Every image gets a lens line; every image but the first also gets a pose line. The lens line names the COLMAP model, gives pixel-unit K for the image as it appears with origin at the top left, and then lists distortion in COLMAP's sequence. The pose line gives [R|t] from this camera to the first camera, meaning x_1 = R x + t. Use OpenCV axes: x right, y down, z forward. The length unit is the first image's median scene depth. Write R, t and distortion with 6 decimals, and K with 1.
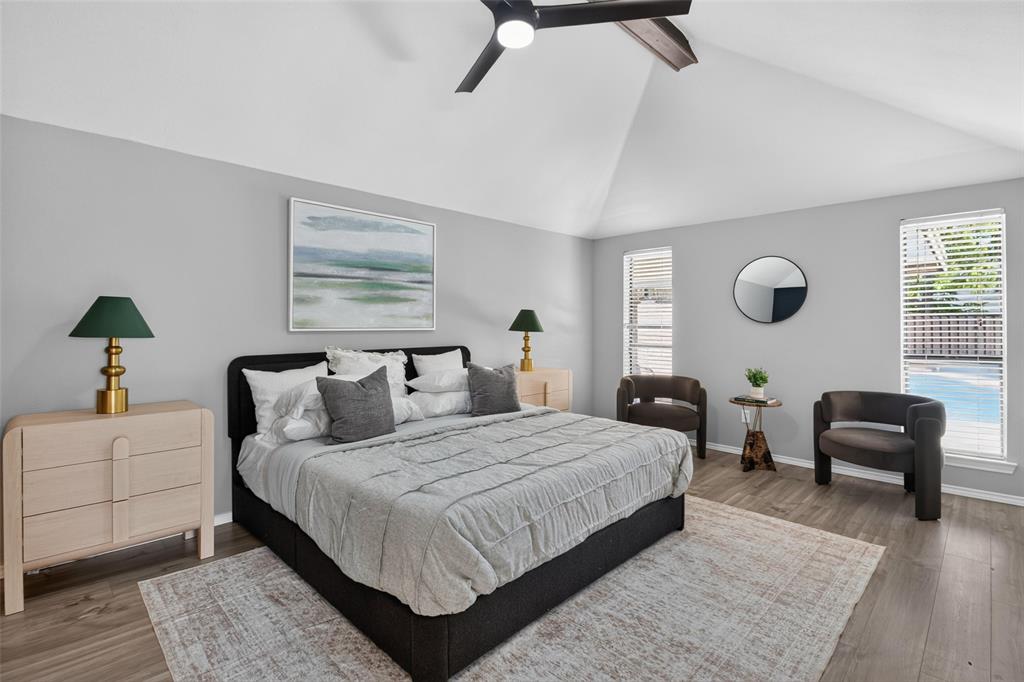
lens RADIAL K [[484.0, 0, 510.6], [0, 484.0, 324.5], [0, 0, 1]] dist [-0.001456, -0.000450]
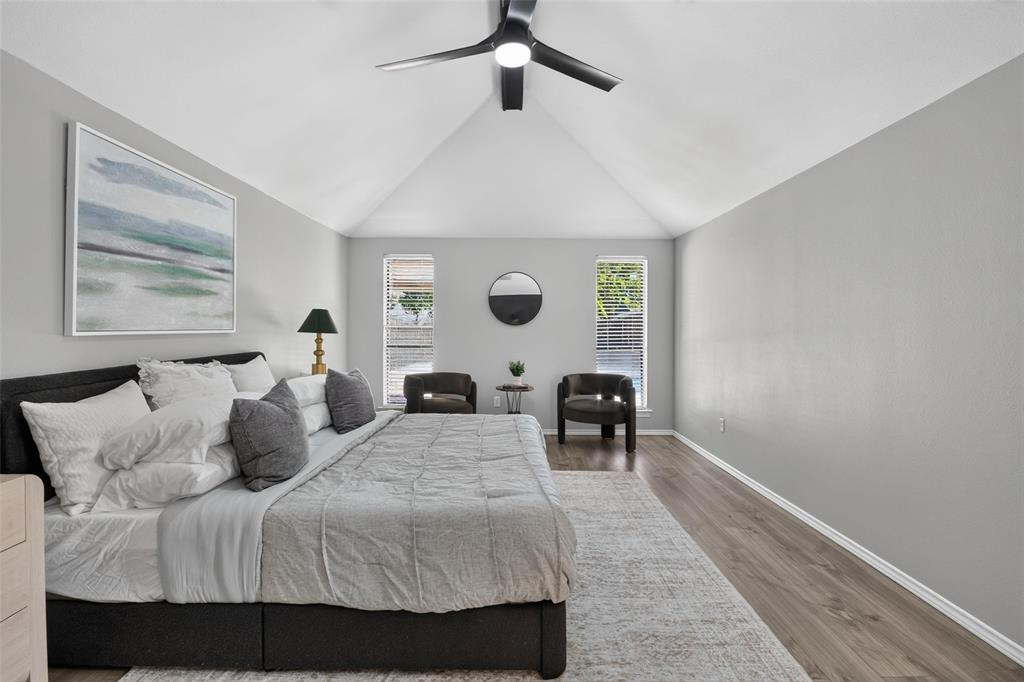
lens RADIAL K [[484.0, 0, 510.6], [0, 484.0, 324.5], [0, 0, 1]] dist [-0.001456, -0.000450]
pose [[0.706397, 0.005365, 0.707796, -0.438535], [-0.005246, 0.999983, -0.002343, -0.002044], [-0.707796, -0.002058, 0.706413, 0.141424]]
